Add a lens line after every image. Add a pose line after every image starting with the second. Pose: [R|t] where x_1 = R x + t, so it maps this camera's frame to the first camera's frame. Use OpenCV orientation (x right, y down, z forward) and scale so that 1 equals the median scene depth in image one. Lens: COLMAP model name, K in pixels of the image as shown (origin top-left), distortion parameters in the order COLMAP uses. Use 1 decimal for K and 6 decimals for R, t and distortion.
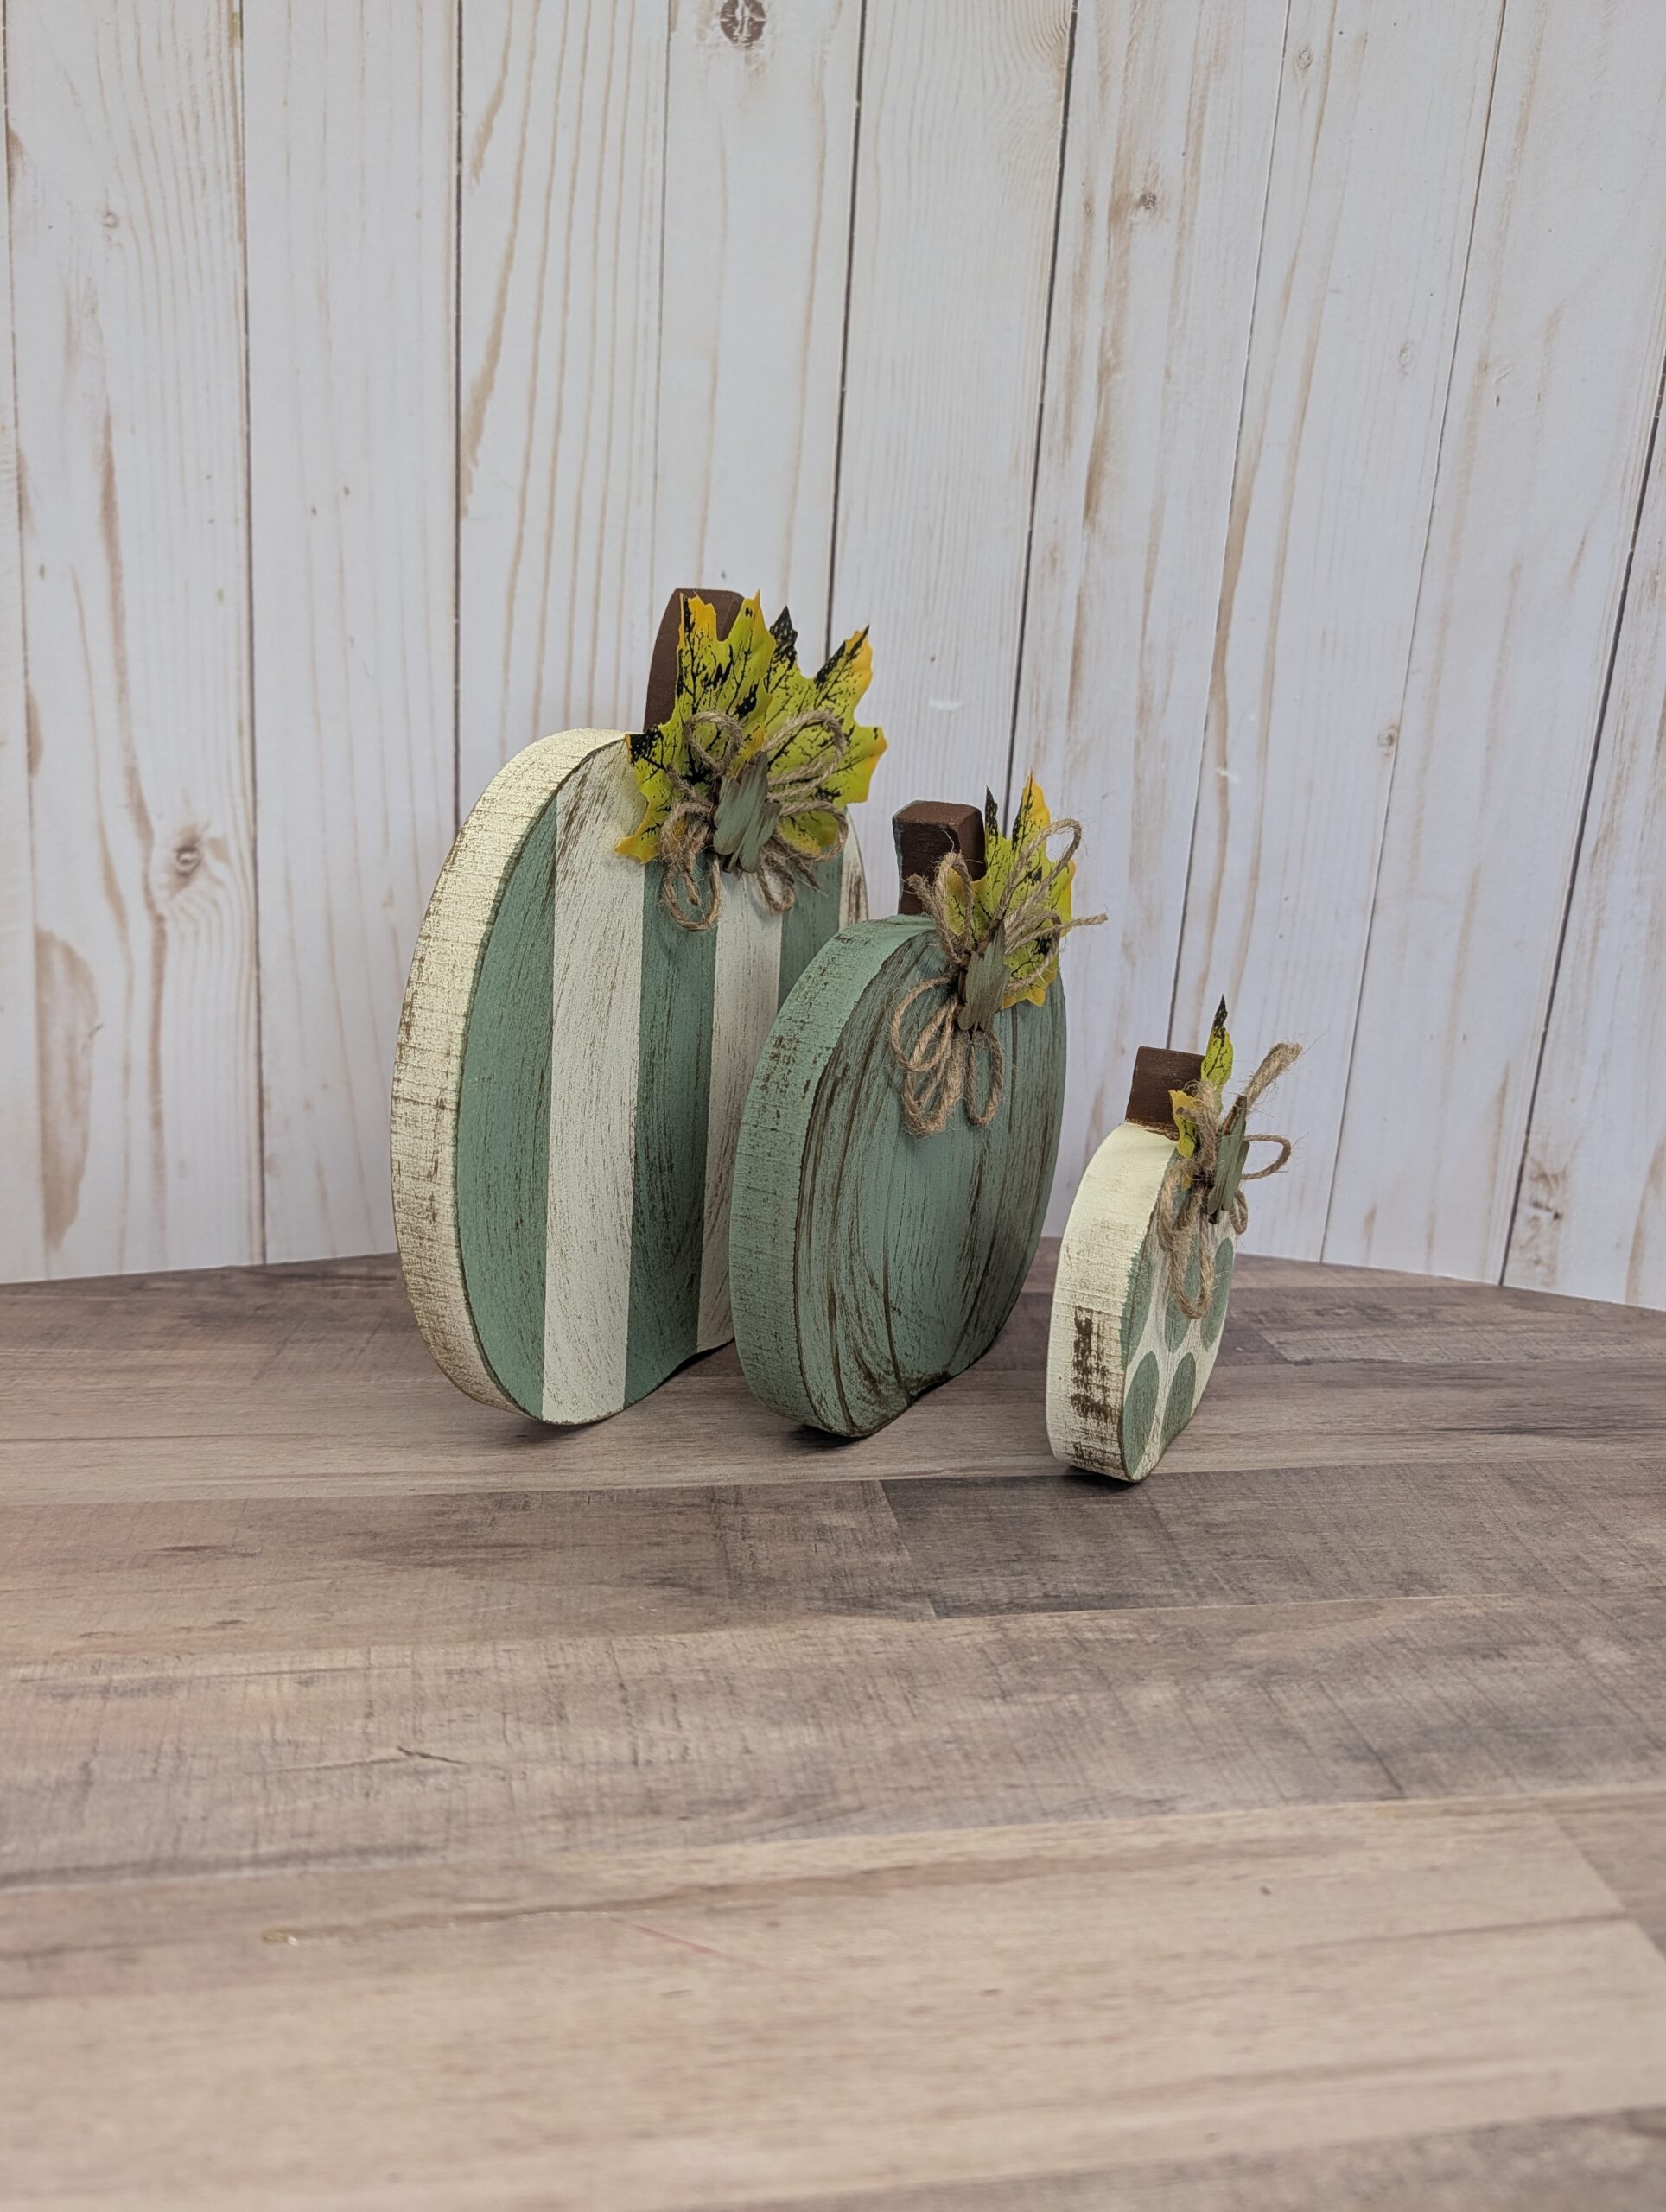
lens RADIAL K [[1606.0, 0, 812.7], [0, 1606.0, 1105.0], [0, 0, 1]] dist [-0.004248, 0.000222]
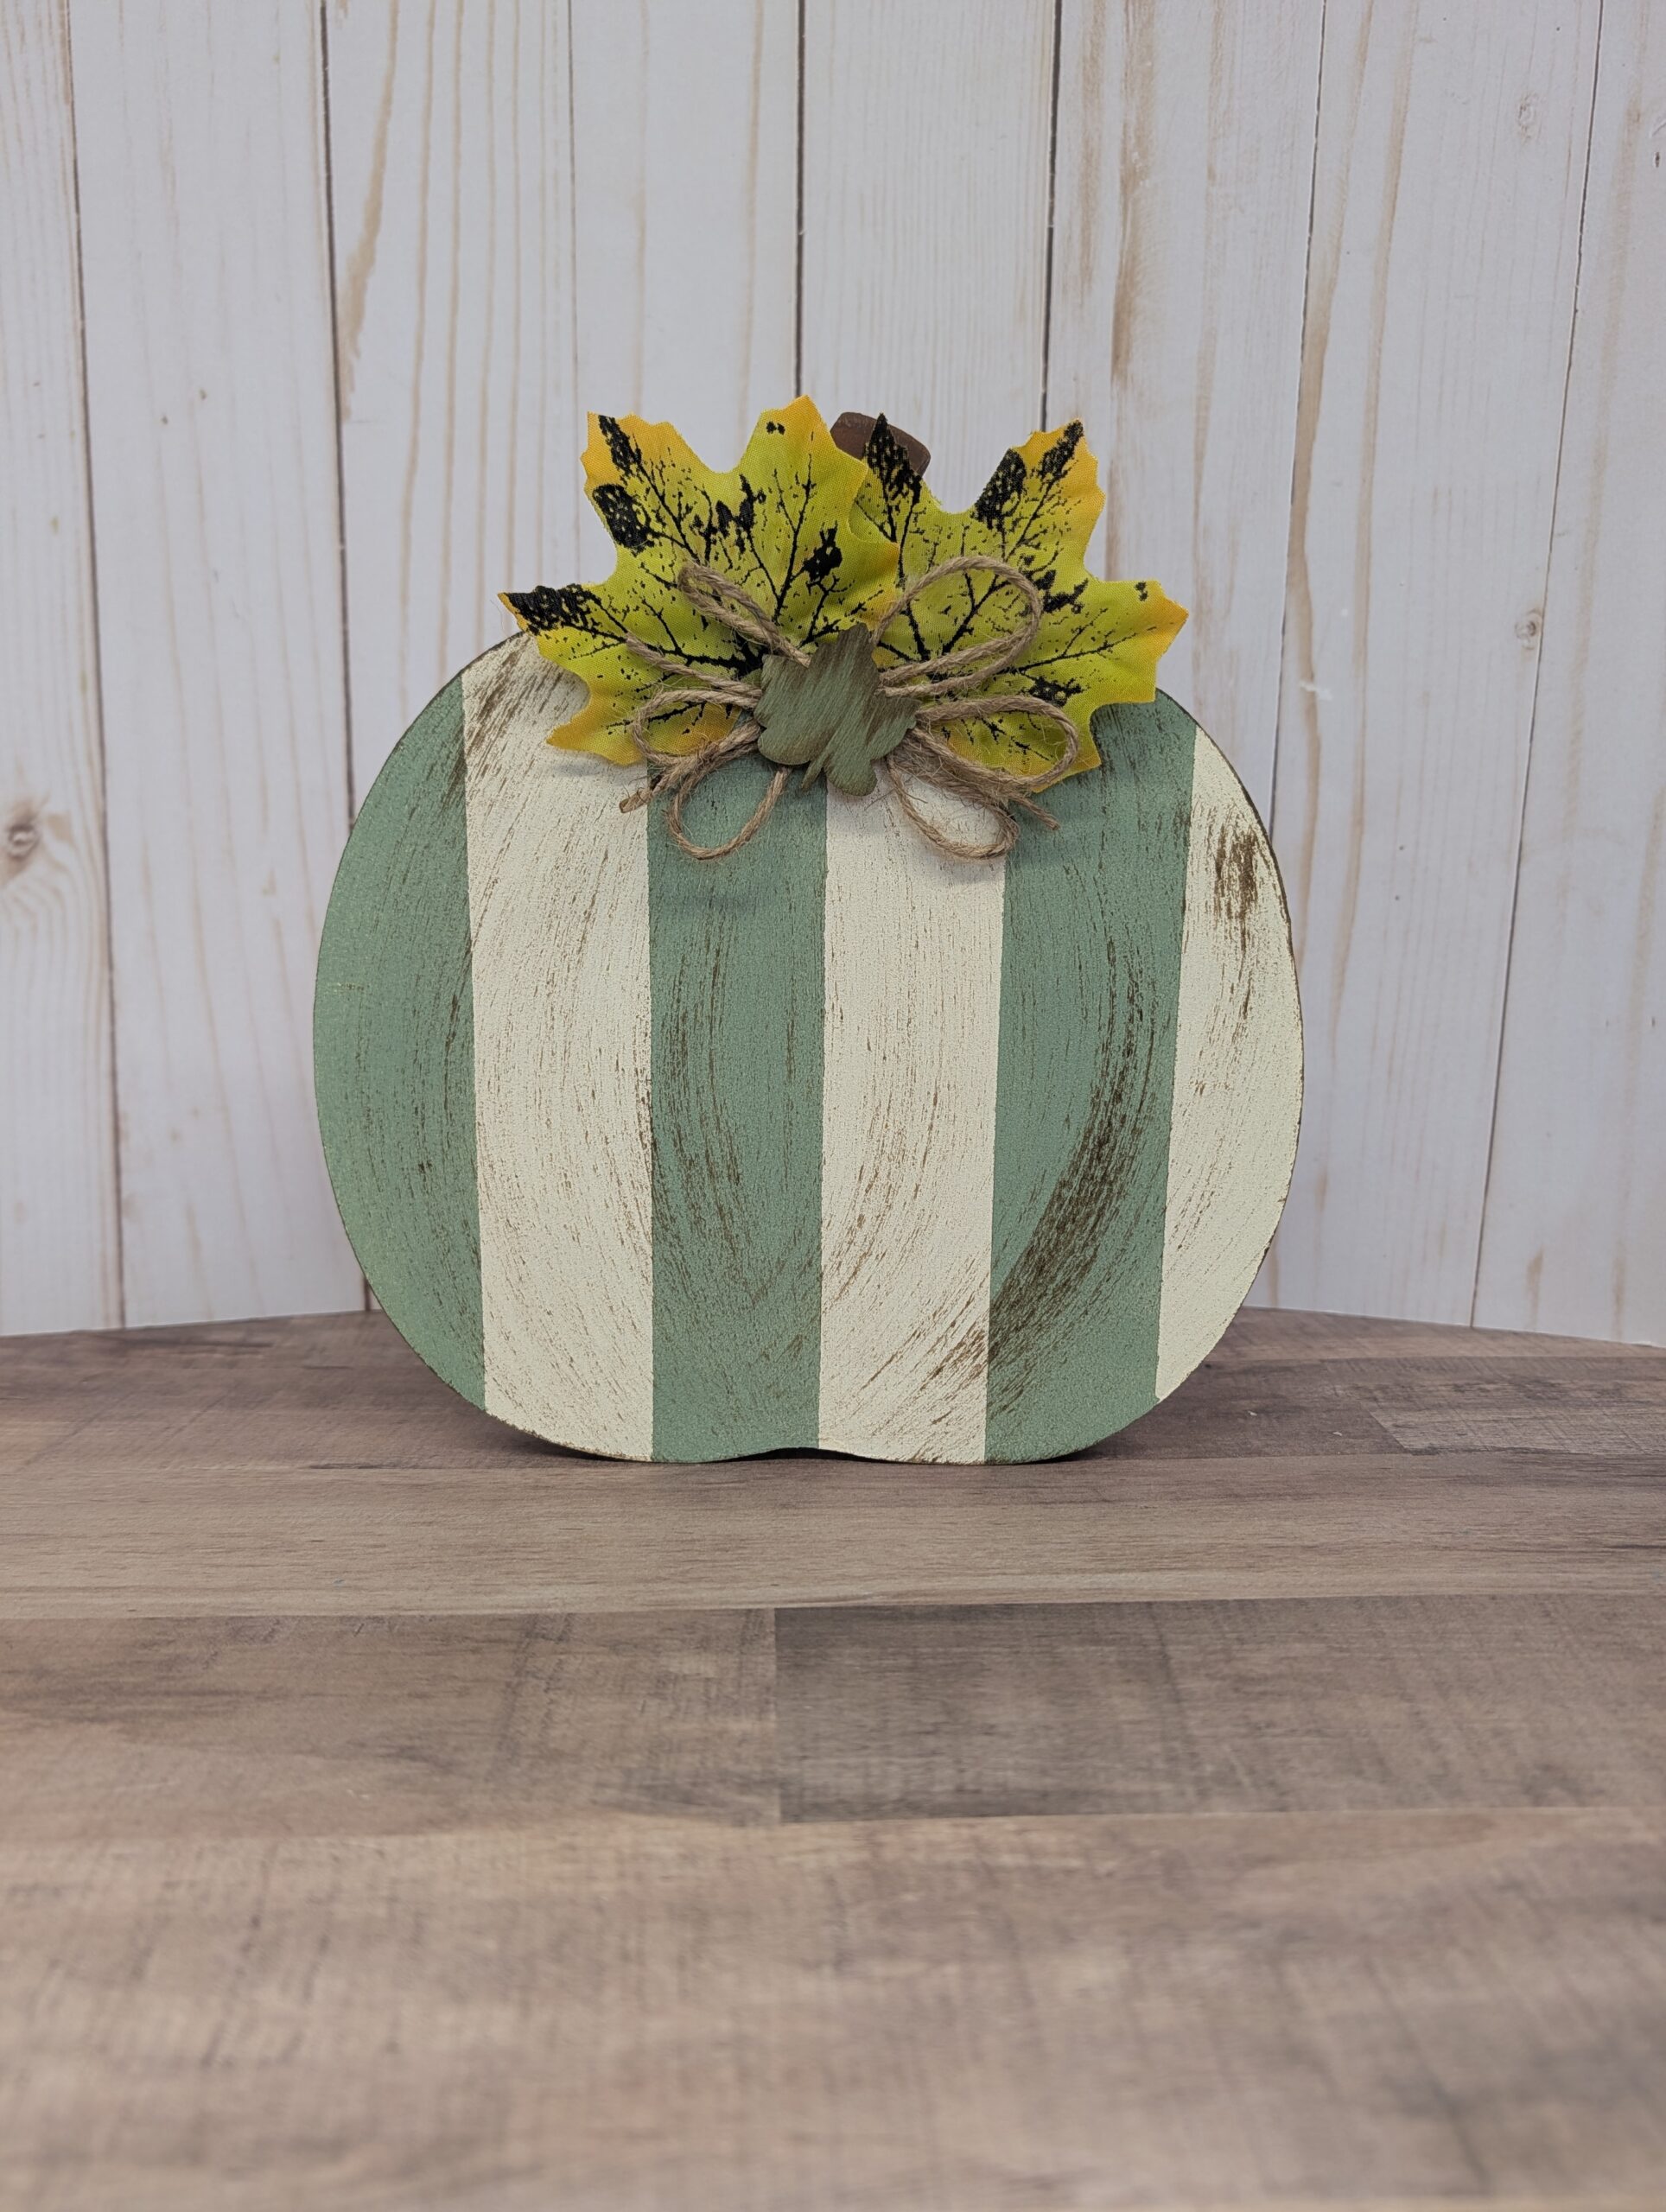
lens RADIAL K [[1606.0, 0, 825.0], [0, 1606.0, 1141.2], [0, 0, 1]] dist [-0.003906, 0.000343]
pose [[0.991706, -0.019425, -0.127048, 0.137369], [0.013345, 0.998733, -0.048531, 0.053218], [0.127830, 0.046433, 0.990709, 0.249018]]
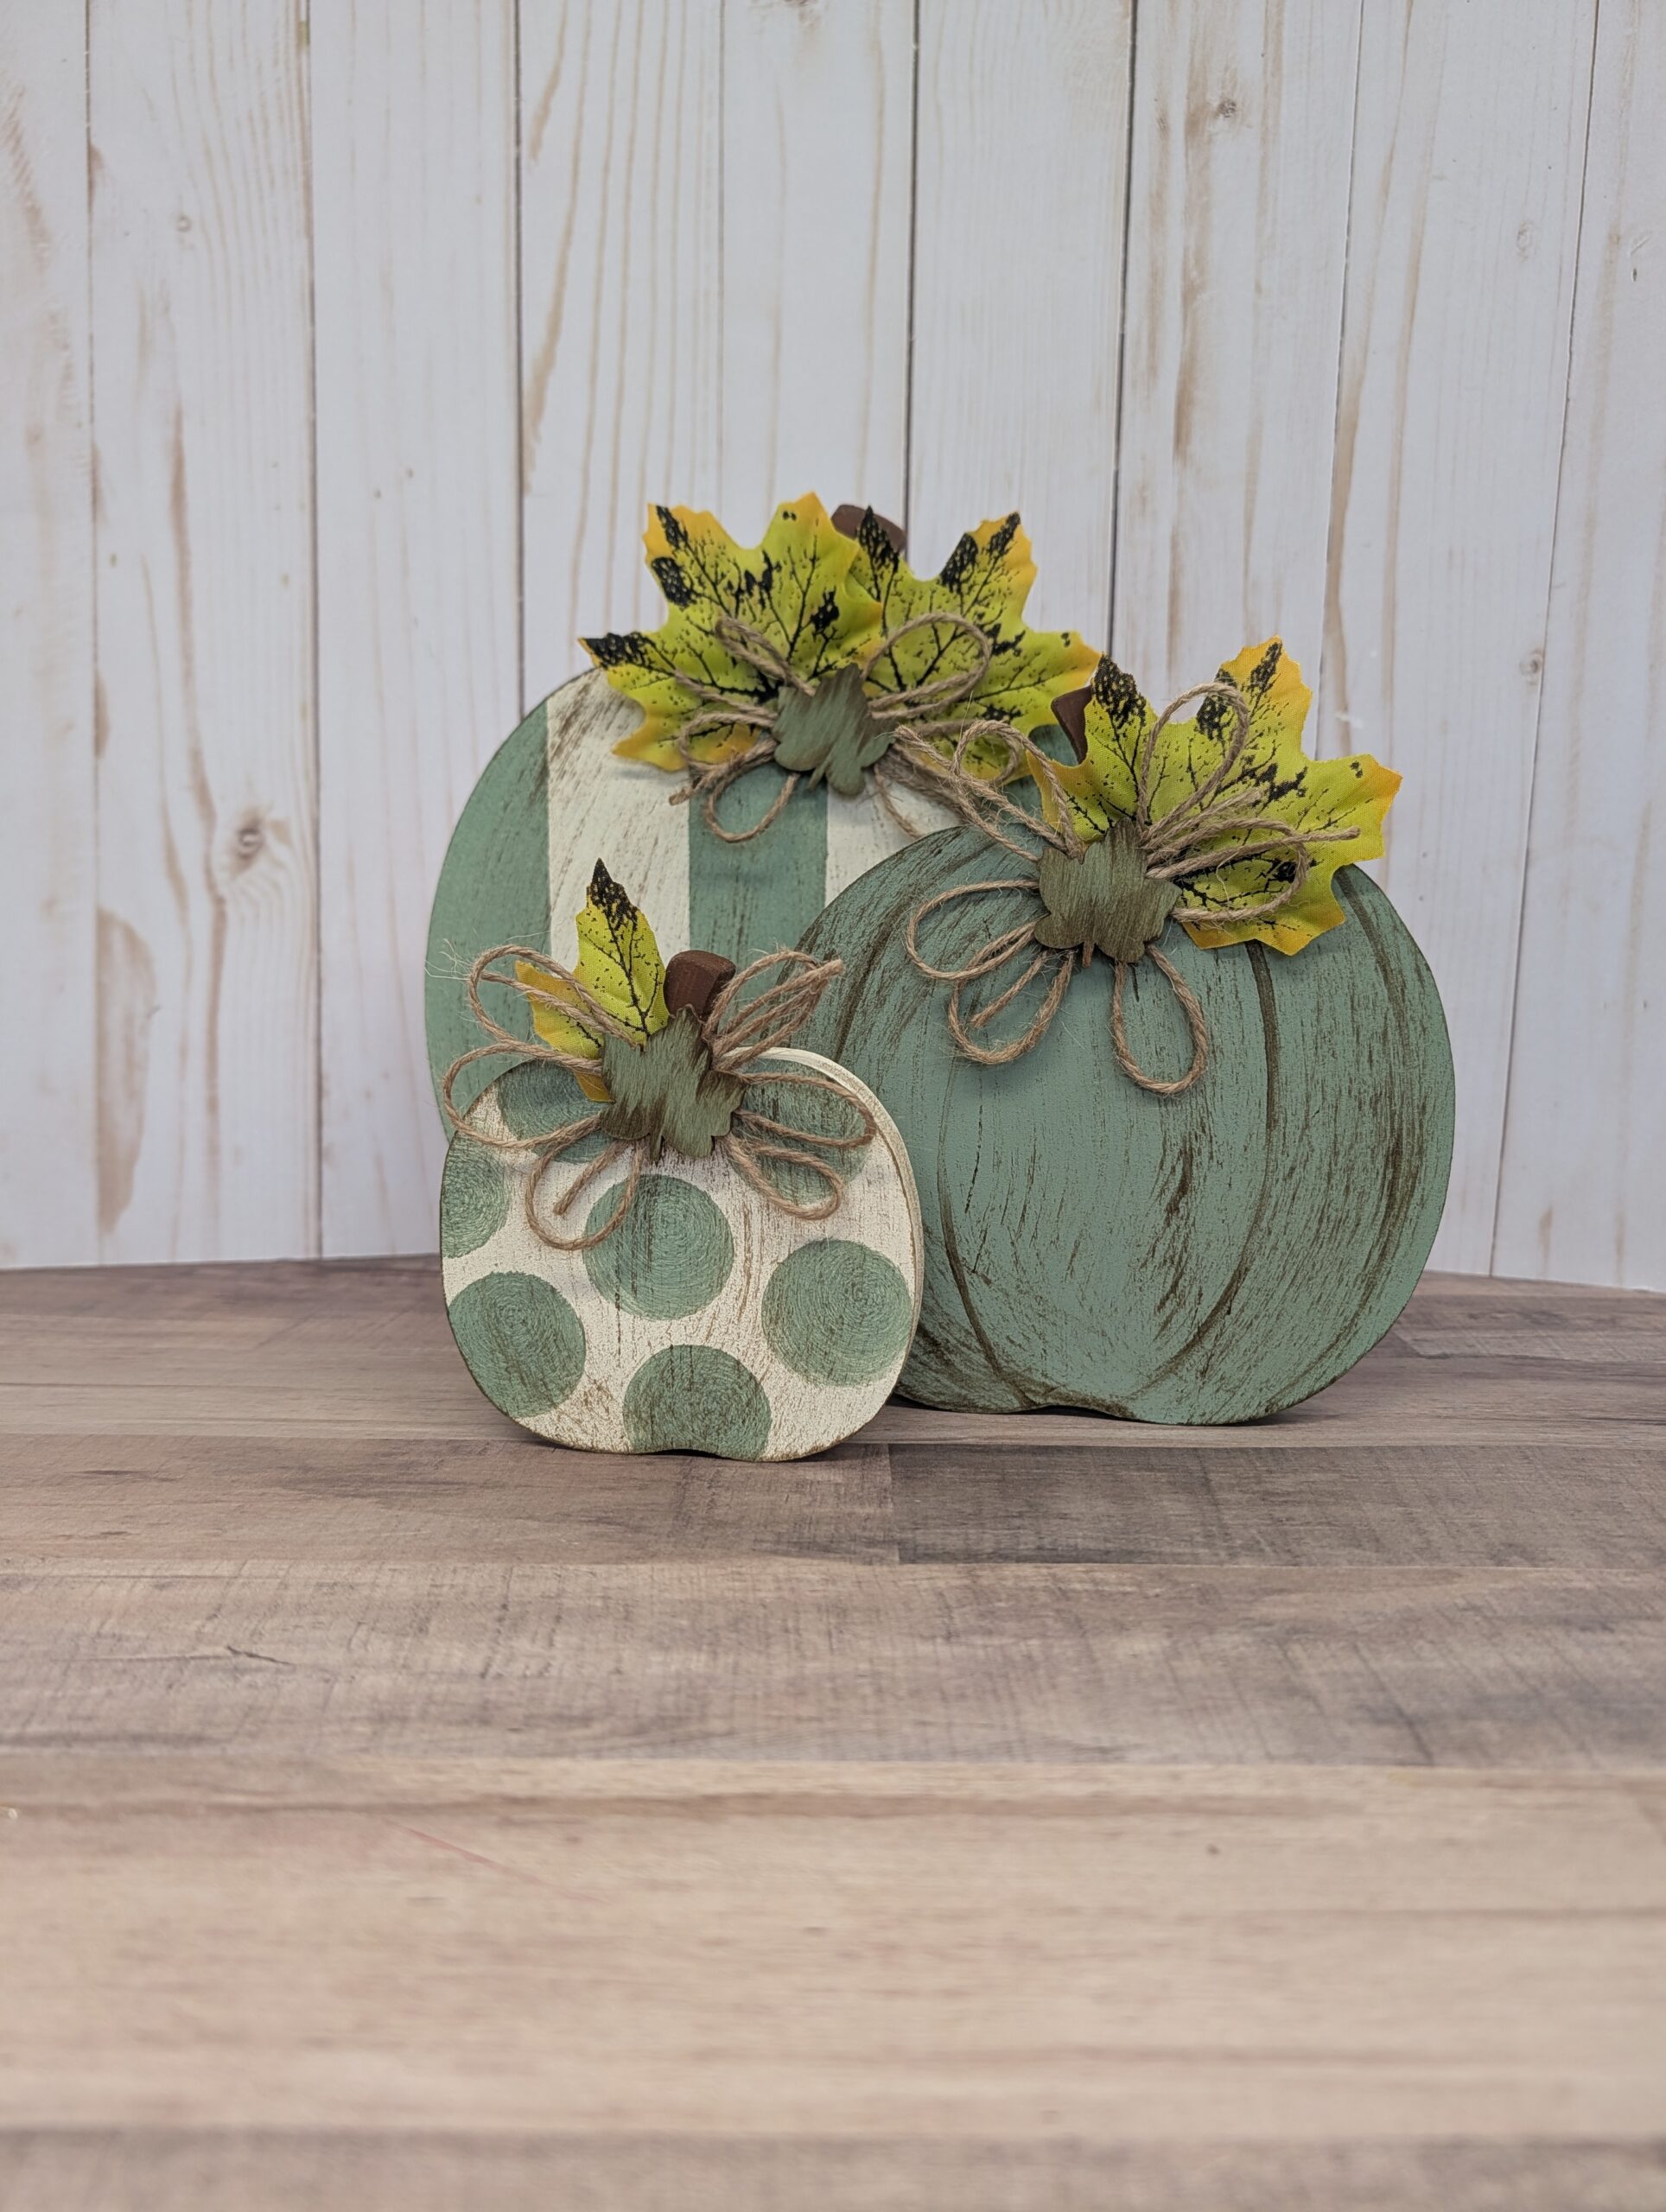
lens RADIAL K [[1609.8, 0, 844.7], [0, 1609.8, 1141.3], [0, 0, 1]] dist [-0.010140, 0.005297]
pose [[0.987079, -0.013797, -0.159640, 0.139120], [-0.000774, 0.995864, -0.090852, 0.129990], [0.160233, 0.089802, 0.982986, 0.105248]]
